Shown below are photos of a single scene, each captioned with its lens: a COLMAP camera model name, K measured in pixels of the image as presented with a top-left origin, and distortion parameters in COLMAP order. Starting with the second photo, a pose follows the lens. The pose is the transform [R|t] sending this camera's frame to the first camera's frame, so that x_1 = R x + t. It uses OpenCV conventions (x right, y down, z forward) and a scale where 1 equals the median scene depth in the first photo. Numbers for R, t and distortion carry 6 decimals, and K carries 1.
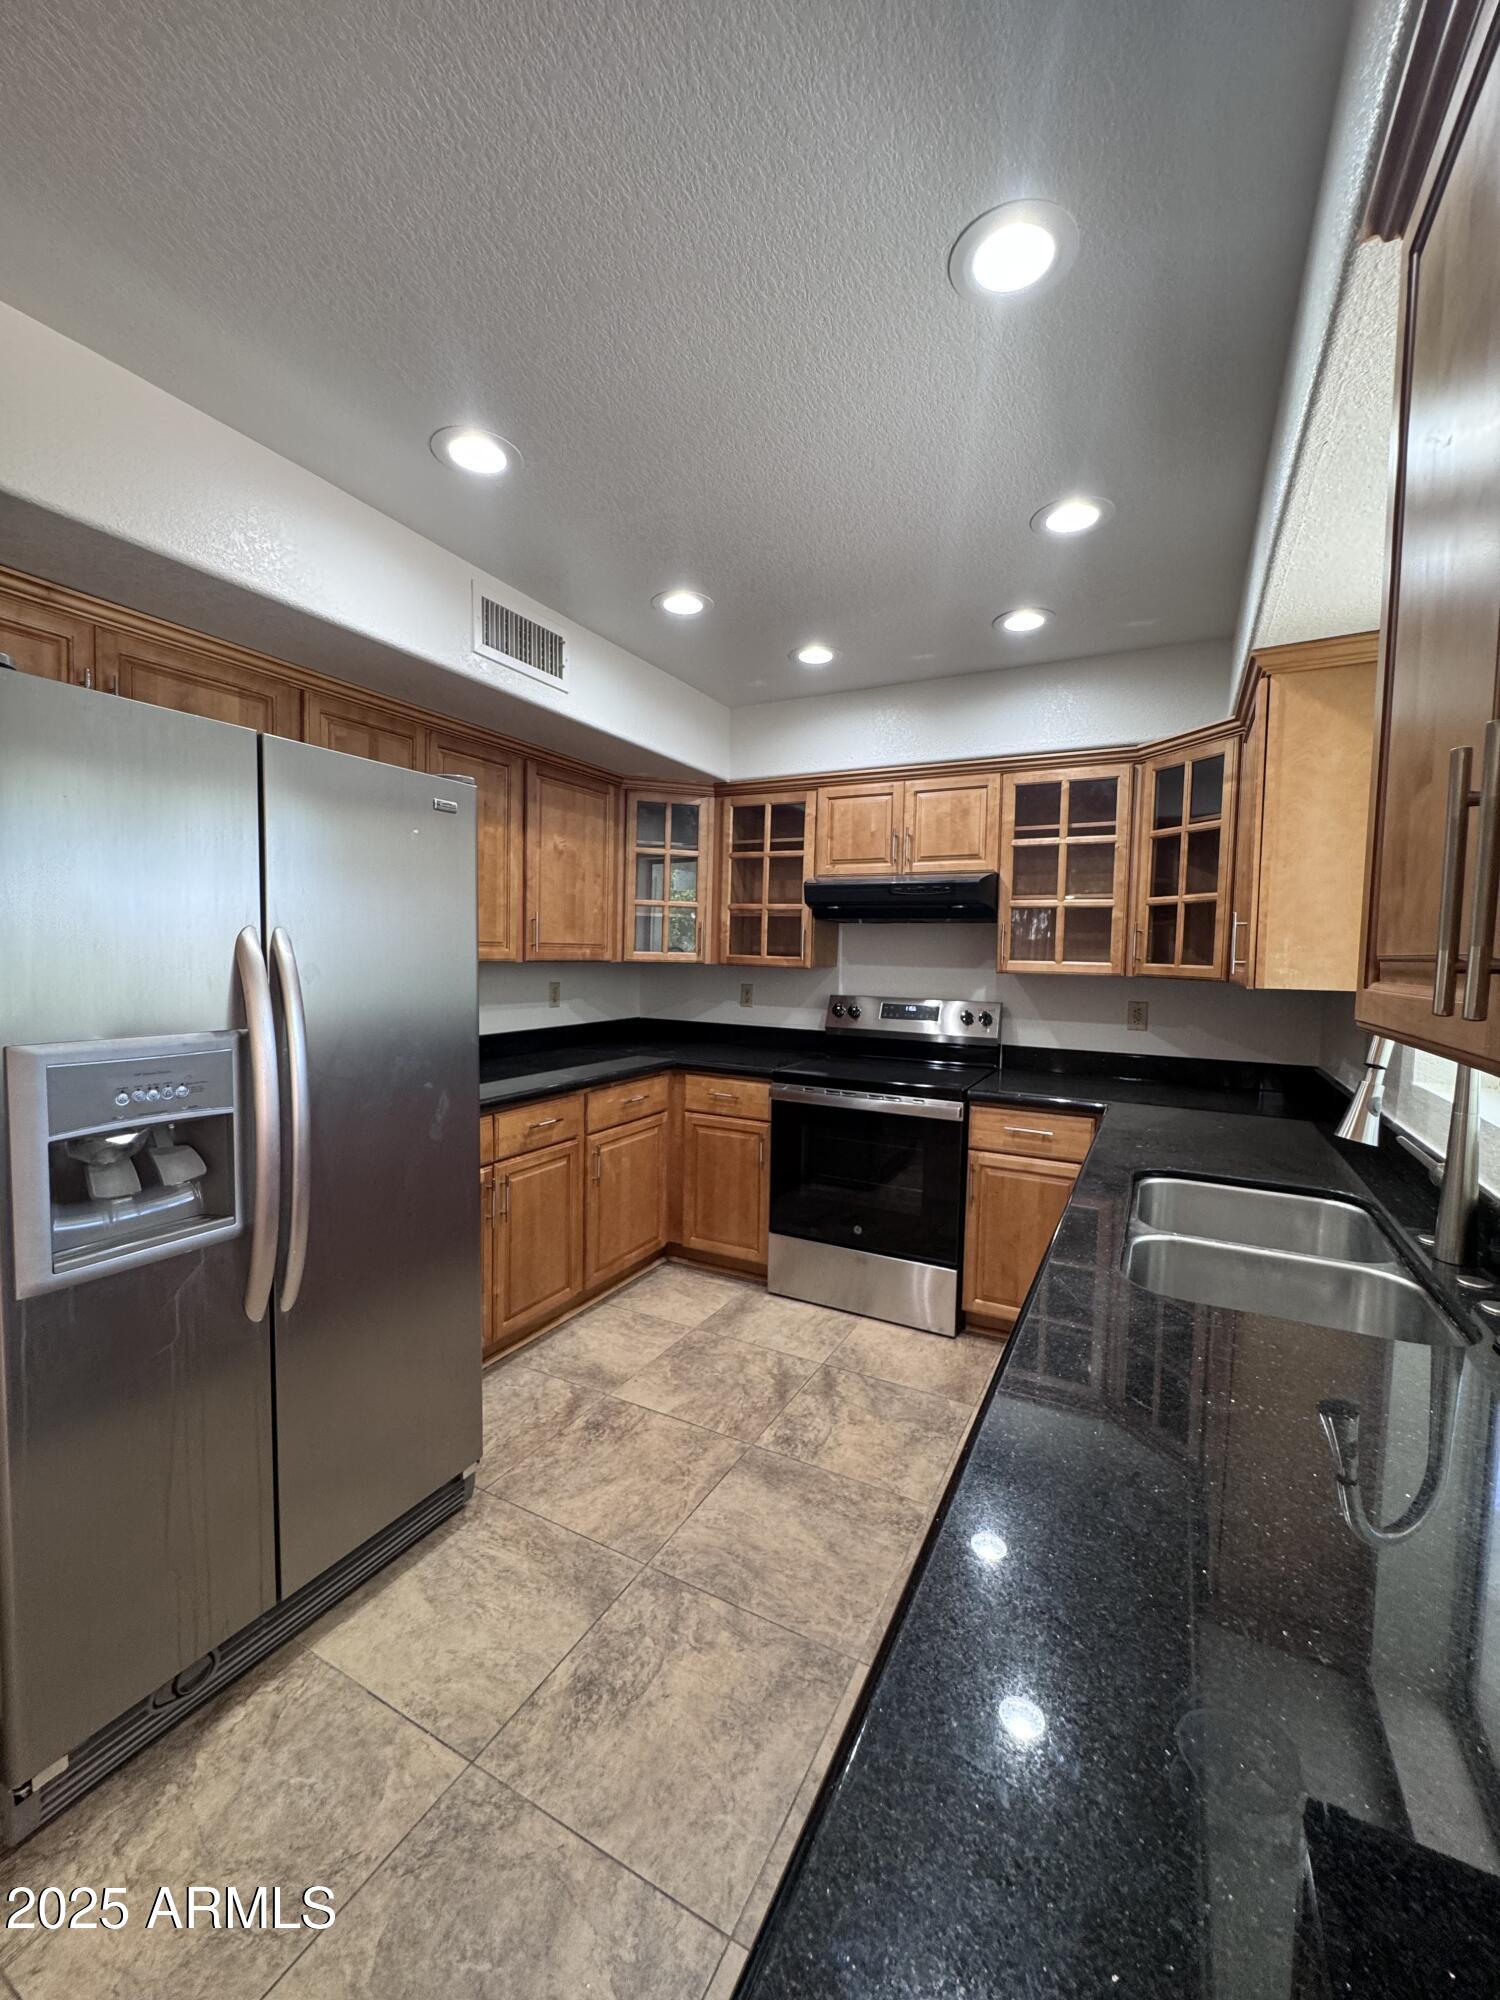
lens RADIAL K [[801.2, 0, 752.9], [0, 801.2, 997.6], [0, 0, 1]] dist [-0.003678, 0.000319]
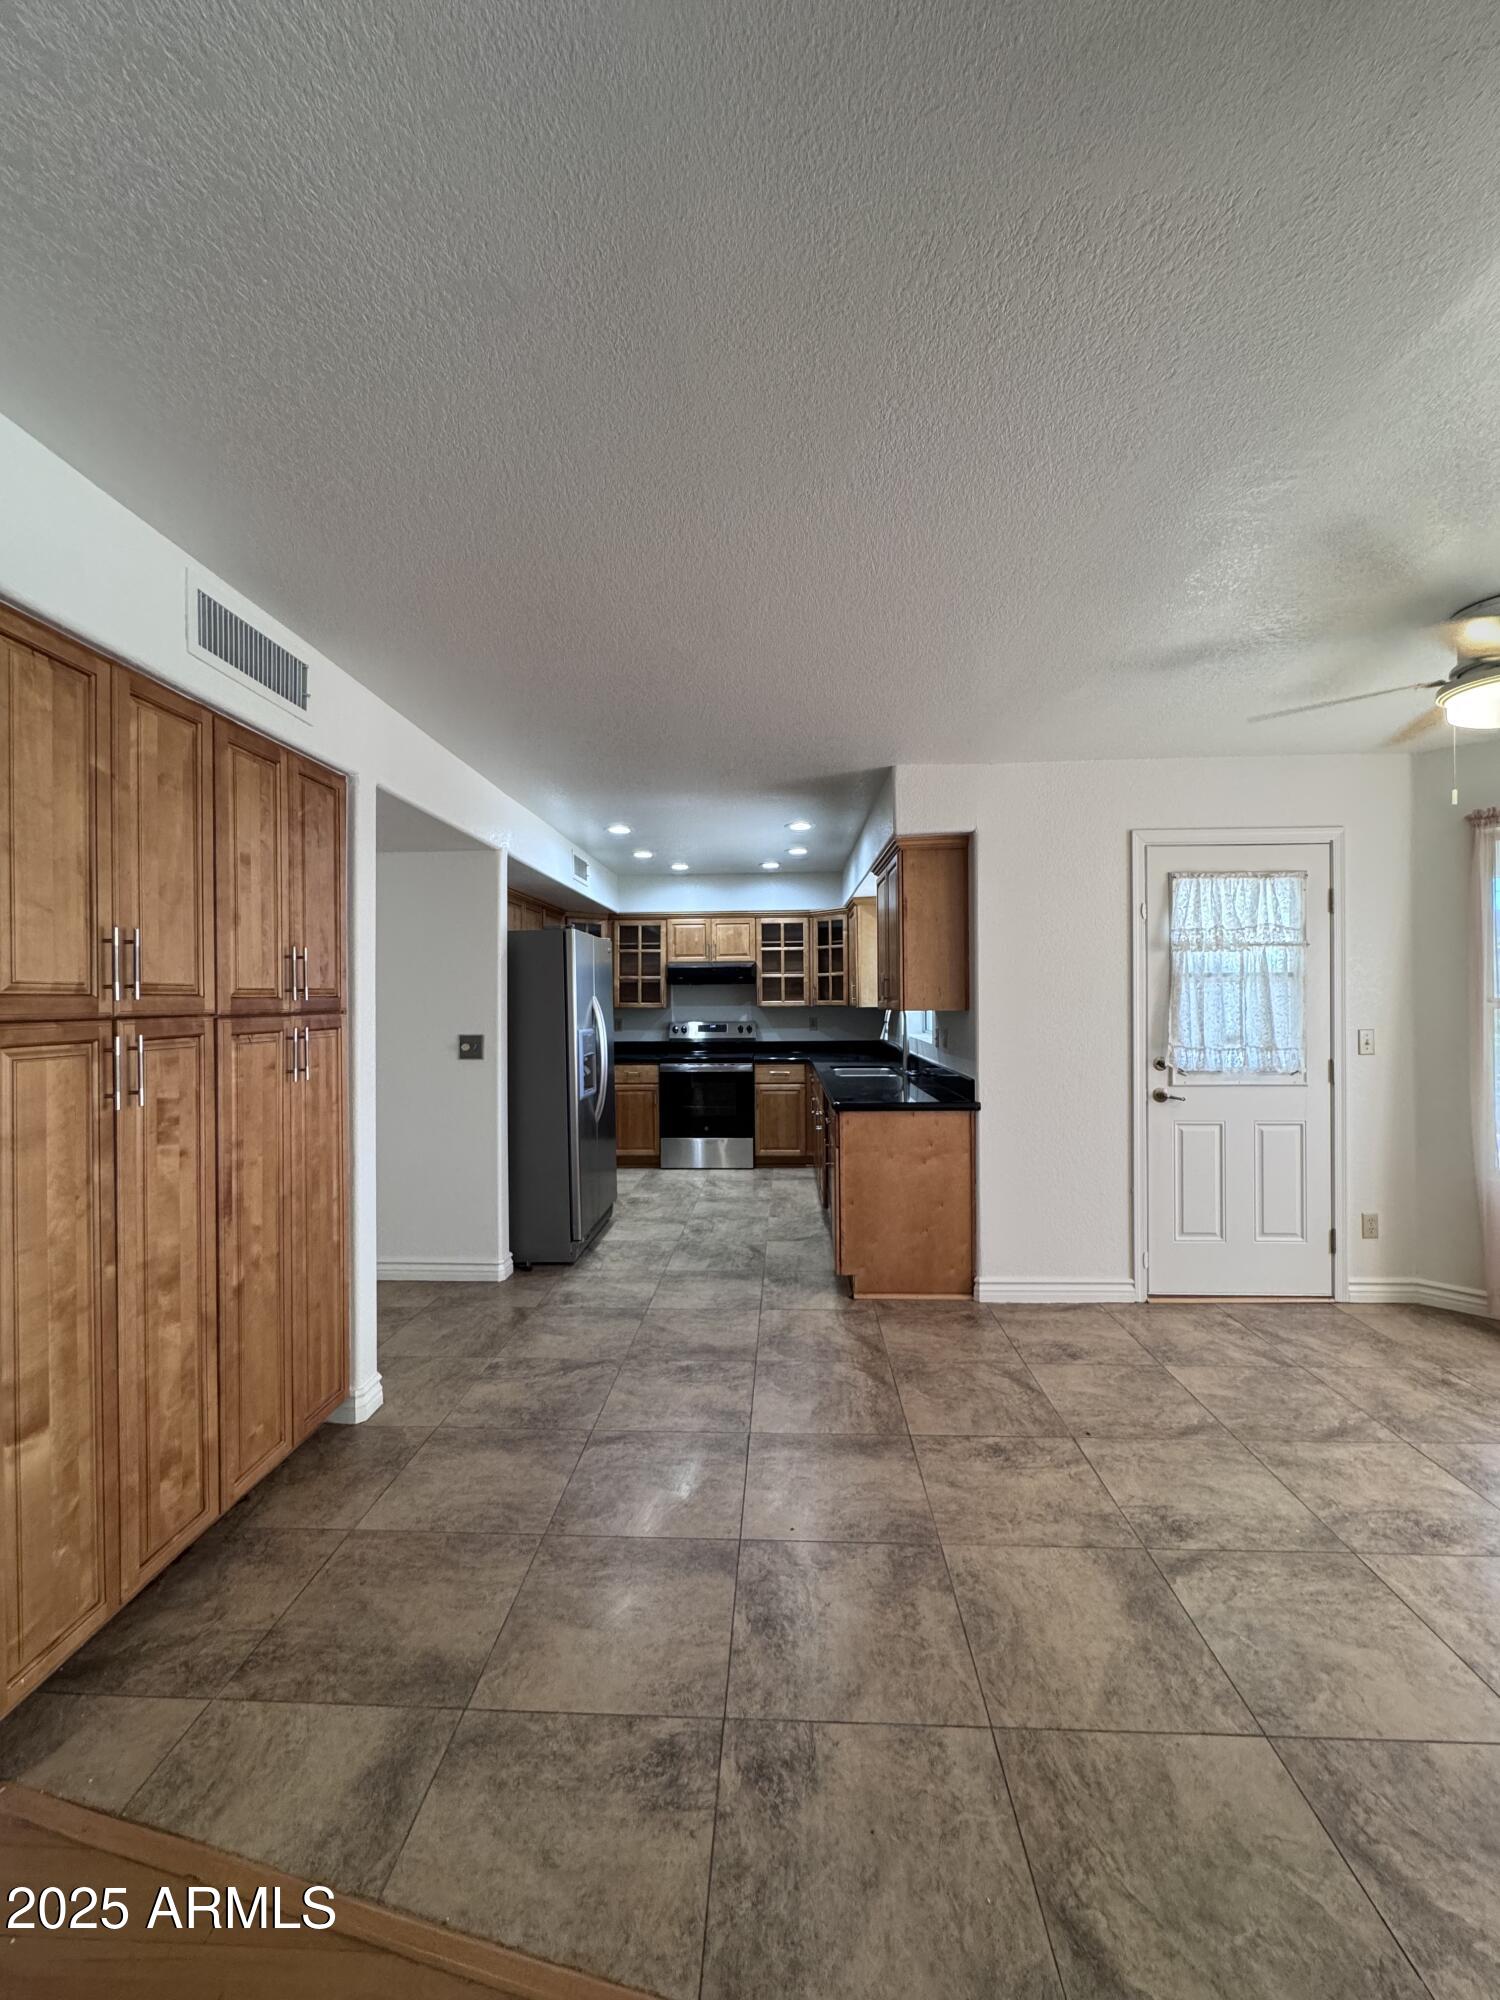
lens RADIAL K [[801.2, 0, 752.9], [0, 801.2, 997.6], [0, 0, 1]] dist [-0.003678, 0.000319]
pose [[0.902300, -0.027431, 0.430234, -0.693902], [0.052271, 0.997572, -0.046021, 0.046982], [-0.427927, 0.064014, 0.901543, -1.047203]]
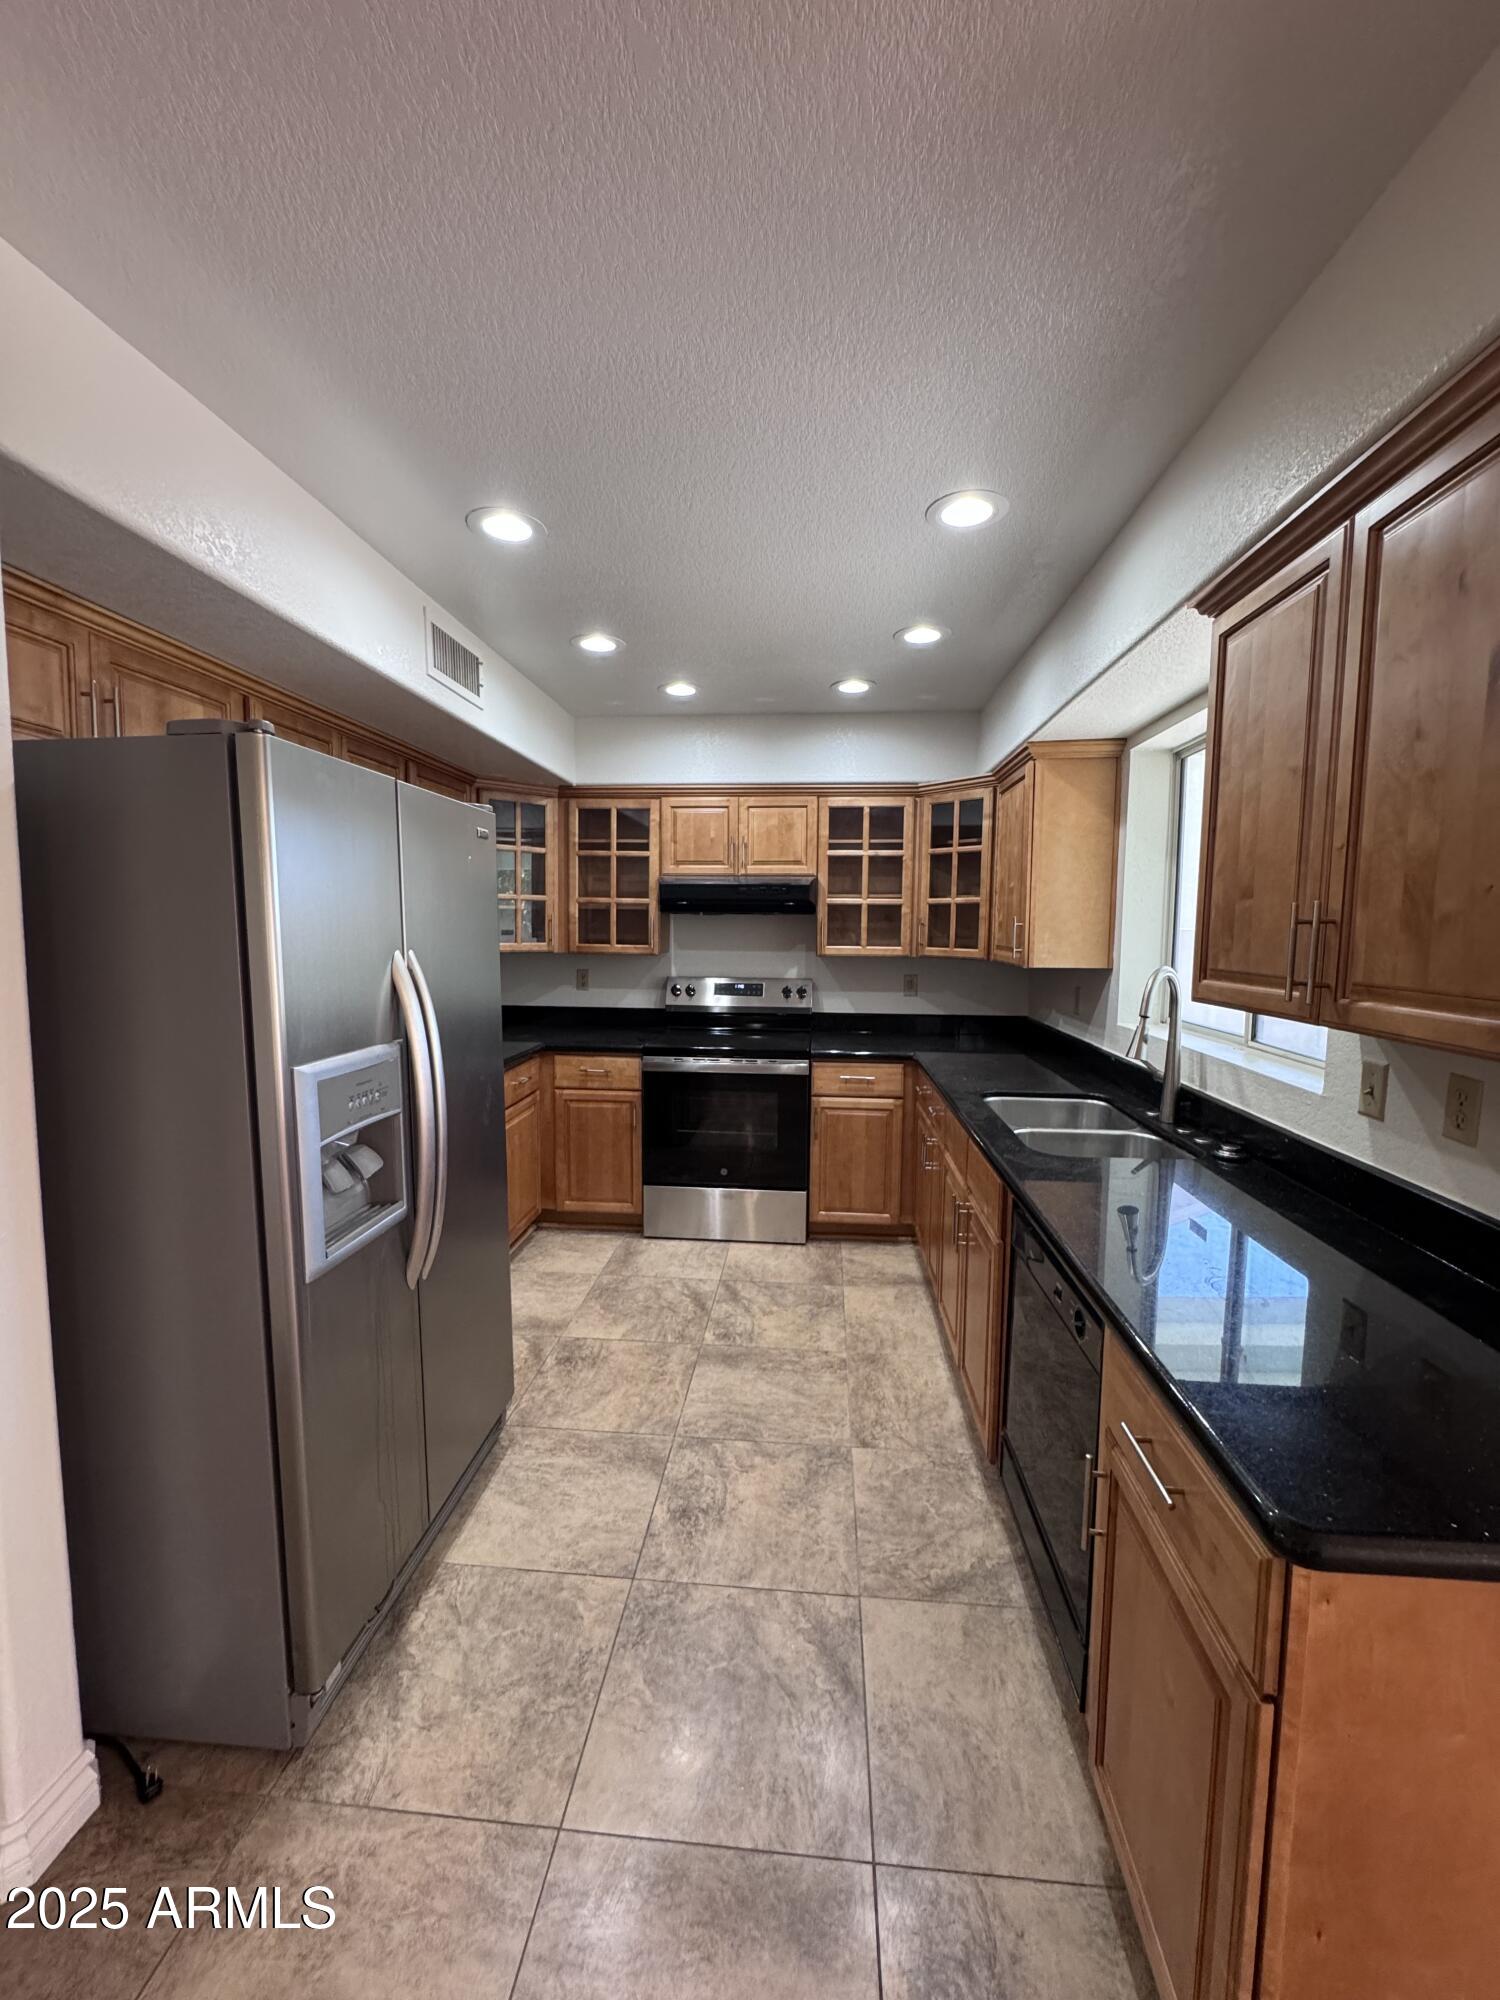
lens RADIAL K [[798.4, 0, 750.7], [0, 798.4, 998.4], [0, 0, 1]] dist [-0.000399, 0.000113]
pose [[0.921184, -0.048231, 0.386127, -0.295019], [0.032847, 0.998385, 0.046345, -0.027424], [-0.387738, -0.030009, 0.921281, -0.124416]]
